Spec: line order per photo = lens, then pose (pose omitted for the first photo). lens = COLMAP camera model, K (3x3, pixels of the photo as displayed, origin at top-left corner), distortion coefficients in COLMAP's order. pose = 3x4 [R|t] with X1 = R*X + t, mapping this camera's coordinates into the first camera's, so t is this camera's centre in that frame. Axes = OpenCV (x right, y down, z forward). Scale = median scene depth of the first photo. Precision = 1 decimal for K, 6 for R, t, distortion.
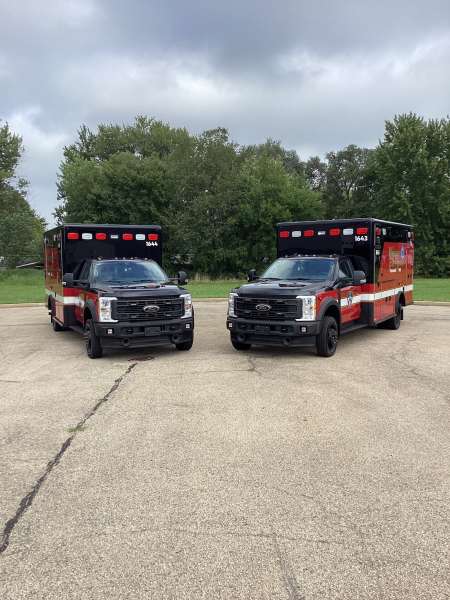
lens RADIAL K [[542.4, 0, 225.0], [0, 542.4, 300.0], [0, 0, 1]] dist [0.061569, -0.017162]
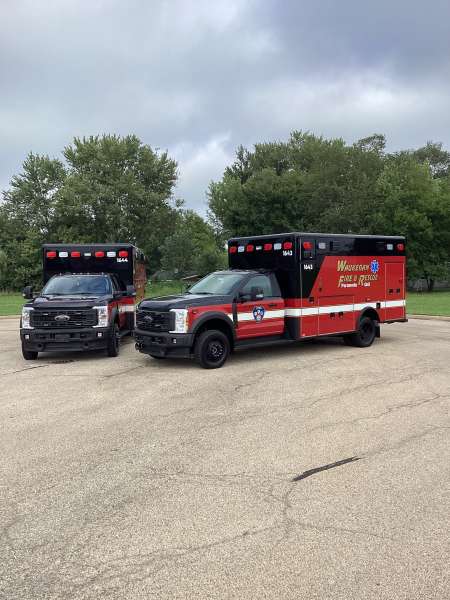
lens RADIAL K [[542.4, 0, 225.0], [0, 542.4, 300.0], [0, 0, 1]] dist [0.061569, -0.017162]
pose [[0.940297, 0.013330, -0.340093, 0.457289], [-0.020475, 0.999638, -0.017429, -0.007277], [0.339737, 0.023352, 0.940230, 0.029532]]
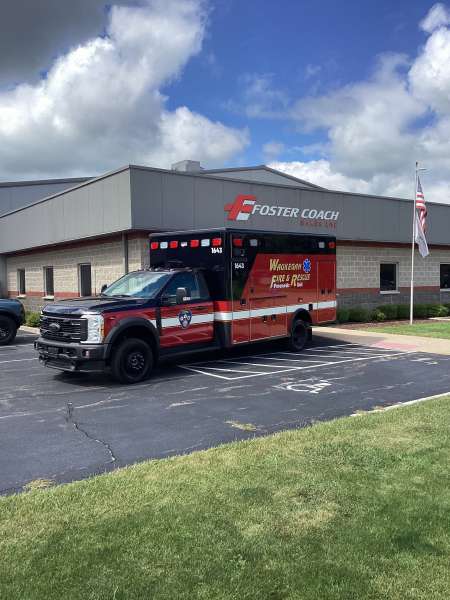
lens RADIAL K [[542.4, 0, 225.0], [0, 542.4, 300.0], [0, 0, 1]] dist [0.061569, -0.017162]
pose [[0.980760, 0.010217, -0.194951, 0.416276], [-0.013434, 0.999794, -0.015187, -0.017179], [0.194756, 0.017514, 0.980695, 0.124927]]
